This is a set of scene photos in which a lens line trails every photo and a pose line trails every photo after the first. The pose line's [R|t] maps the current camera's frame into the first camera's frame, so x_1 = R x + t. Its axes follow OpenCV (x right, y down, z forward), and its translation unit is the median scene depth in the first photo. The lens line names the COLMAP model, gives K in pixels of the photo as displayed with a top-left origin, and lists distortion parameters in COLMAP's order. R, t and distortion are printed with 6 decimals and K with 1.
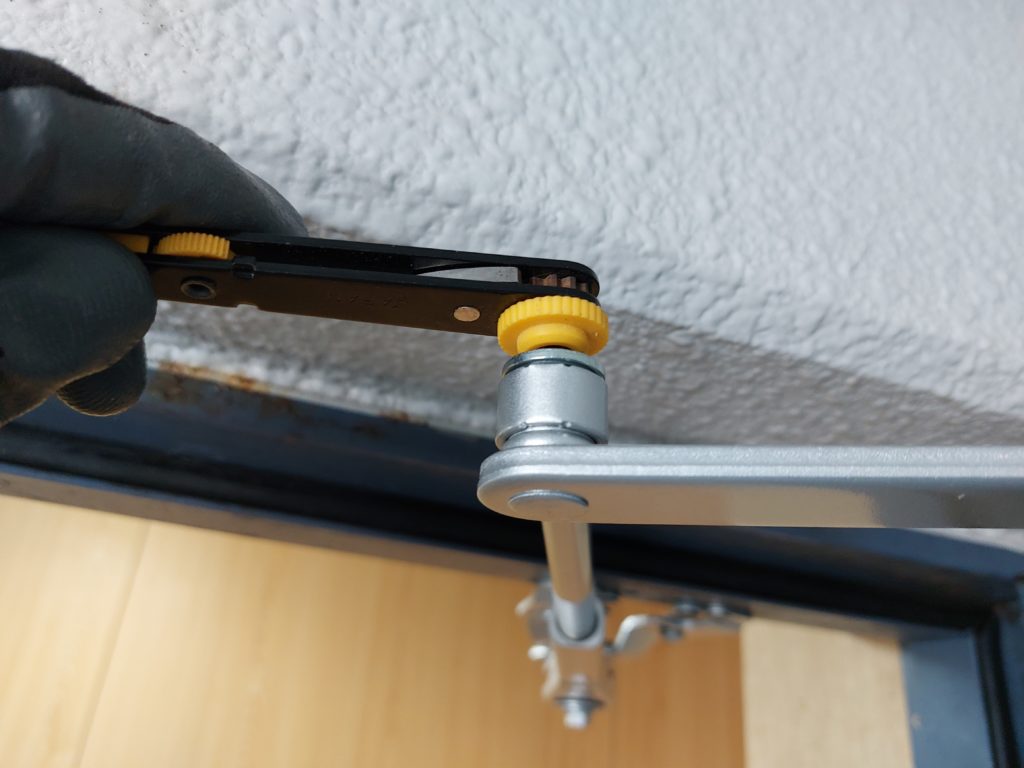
lens RADIAL K [[767.3, 0, 542.3], [0, 767.3, 380.5], [0, 0, 1]] dist [-0.032603, -0.003782]
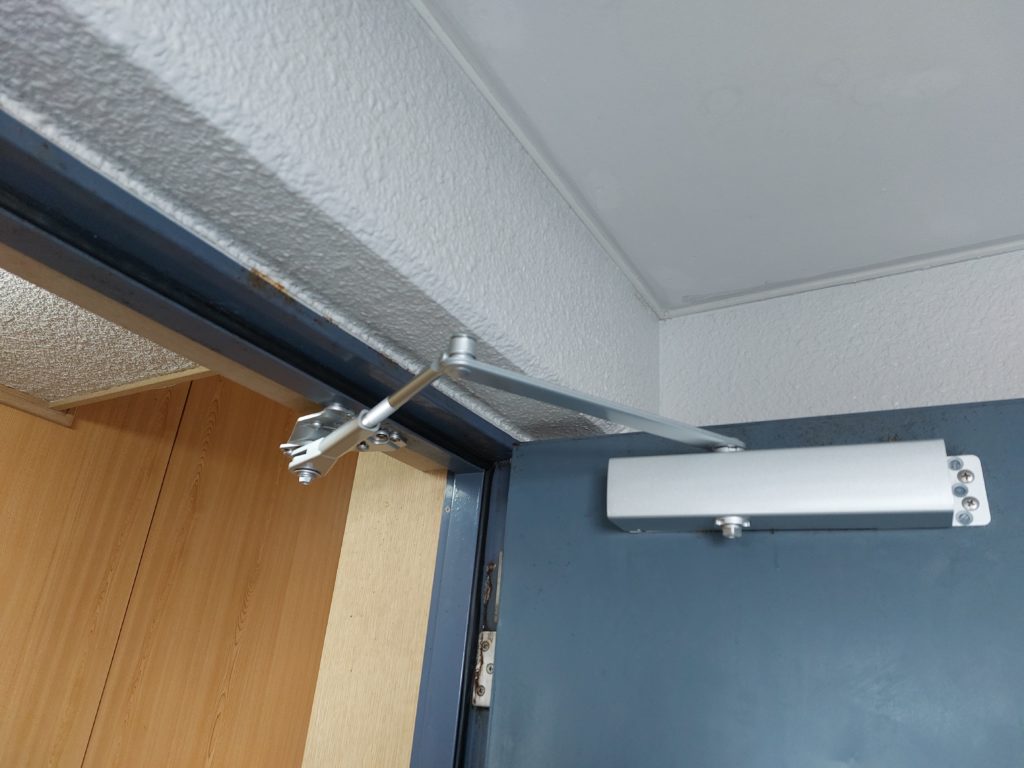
lens RADIAL K [[719.9, 0, 527.4], [0, 719.9, 404.5], [0, 0, 1]] dist [0.003368, -0.000148]
pose [[0.773571, 0.221932, 0.593577, -1.167903], [-0.293540, 0.955613, 0.025258, 0.075523], [-0.561624, -0.193777, 0.804381, -1.385125]]
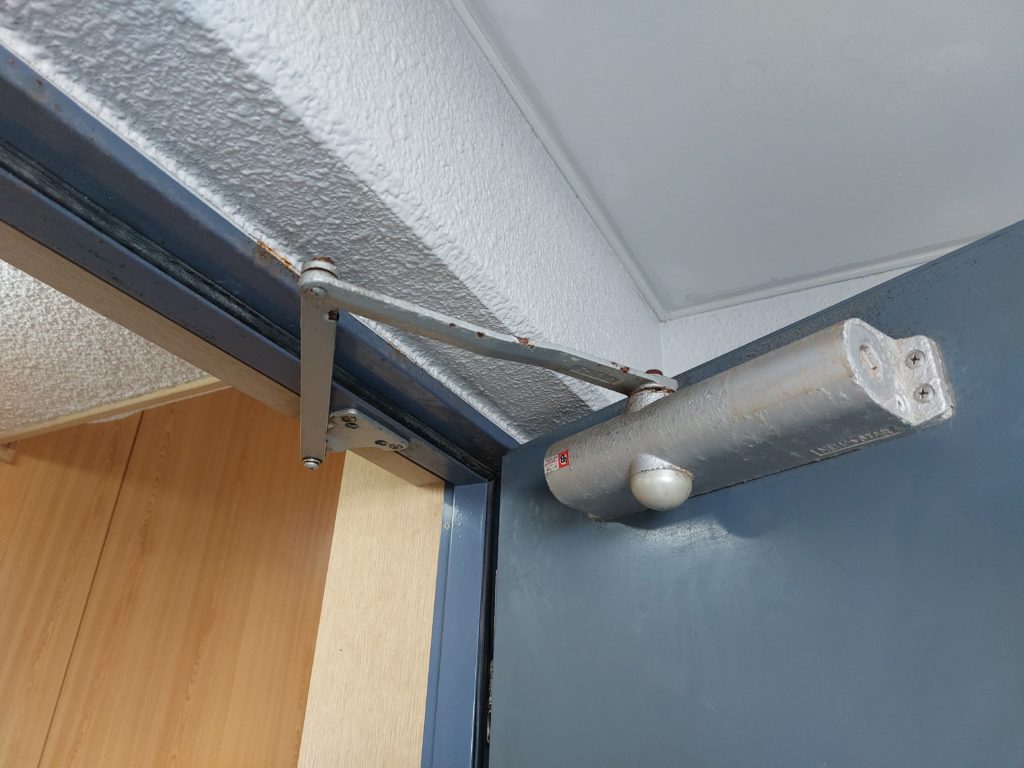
lens RADIAL K [[728.9, 0, 512.0], [0, 728.9, 384.0], [0, 0, 1]] dist [0.002116, -0.003340]
pose [[0.750077, 0.253850, 0.610692, -1.205345], [-0.270917, 0.960308, -0.066426, 0.321326], [-0.603314, -0.115622, 0.789077, -1.083004]]
